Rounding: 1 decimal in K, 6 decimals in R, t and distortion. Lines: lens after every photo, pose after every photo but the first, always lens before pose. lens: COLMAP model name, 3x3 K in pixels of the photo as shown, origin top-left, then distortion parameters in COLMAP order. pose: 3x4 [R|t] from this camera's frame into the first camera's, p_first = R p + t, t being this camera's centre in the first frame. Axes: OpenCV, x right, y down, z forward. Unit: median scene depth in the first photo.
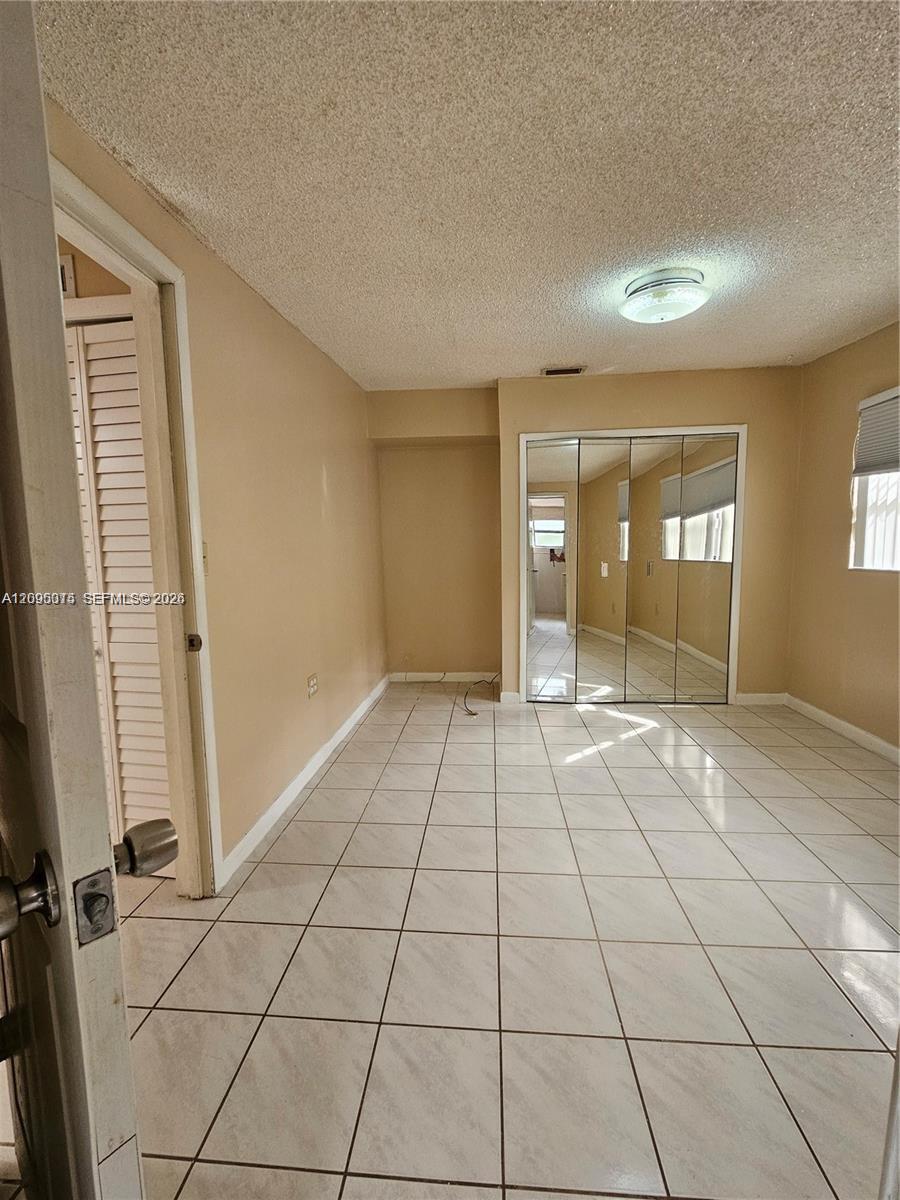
lens RADIAL K [[494.5, 0, 450.0], [0, 494.5, 600.0], [0, 0, 1]] dist [-0.000162, 0.000103]
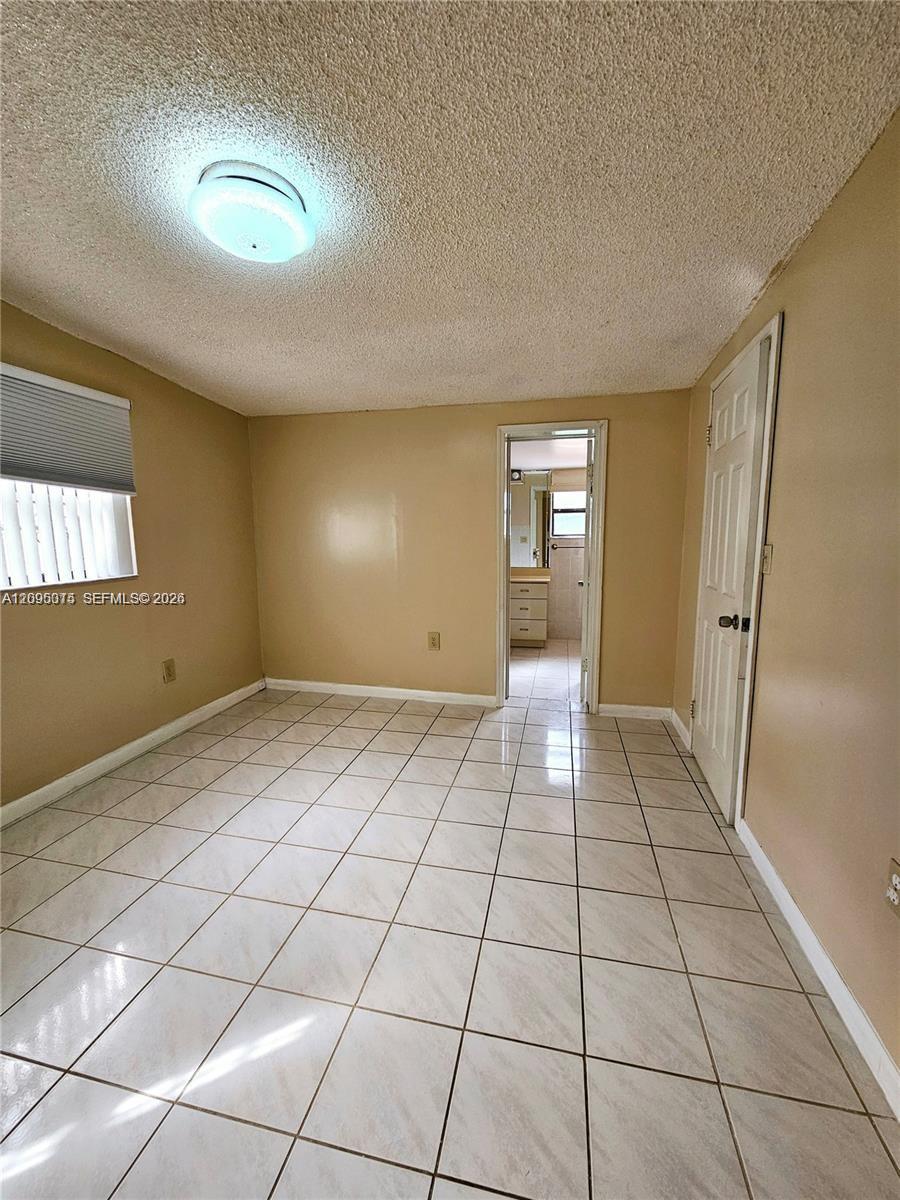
lens RADIAL K [[494.5, 0, 450.0], [0, 494.5, 600.0], [0, 0, 1]] dist [-0.000162, 0.000103]
pose [[-0.991639, 0.002855, 0.129013, 0.053199], [0.029022, 0.979077, 0.201408, -0.185989], [-0.125738, 0.203468, -0.970974, 1.649735]]
